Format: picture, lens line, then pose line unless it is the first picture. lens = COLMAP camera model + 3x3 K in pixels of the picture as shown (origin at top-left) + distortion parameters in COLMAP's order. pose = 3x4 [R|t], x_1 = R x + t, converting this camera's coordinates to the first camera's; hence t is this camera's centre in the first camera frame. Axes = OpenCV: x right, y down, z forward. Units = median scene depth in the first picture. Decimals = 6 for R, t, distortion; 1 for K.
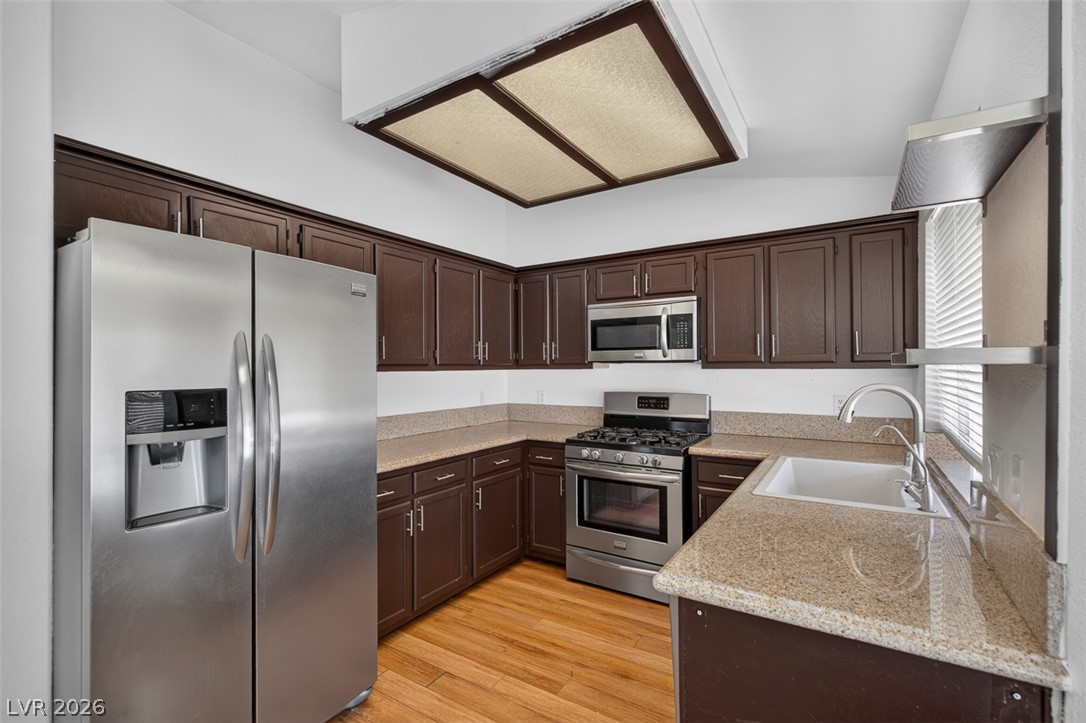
lens RADIAL K [[490.4, 0, 525.2], [0, 490.4, 364.2], [0, 0, 1]] dist [0.000875, -0.000143]
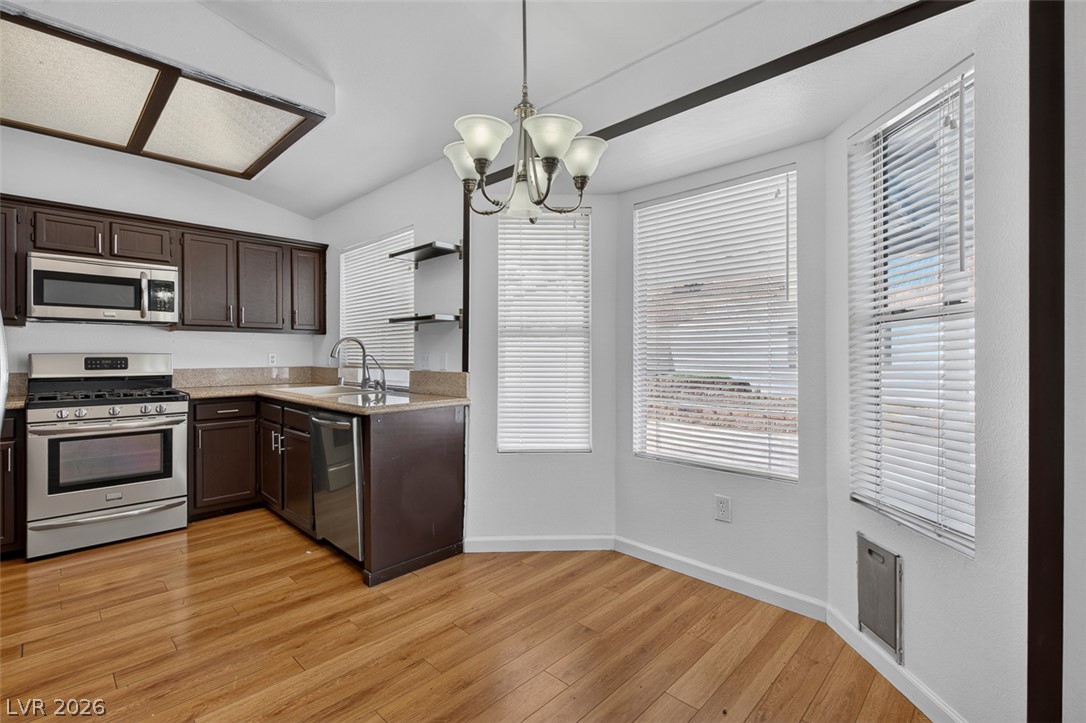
lens RADIAL K [[492.1, 0, 541.6], [0, 492.1, 357.4], [0, 0, 1]] dist [0.006731, -0.000678]
pose [[0.194573, 0.002801, 0.980884, -0.619464], [-0.004749, 0.999987, -0.001914, 0.071484], [-0.980877, -0.004286, 0.194584, -0.075755]]
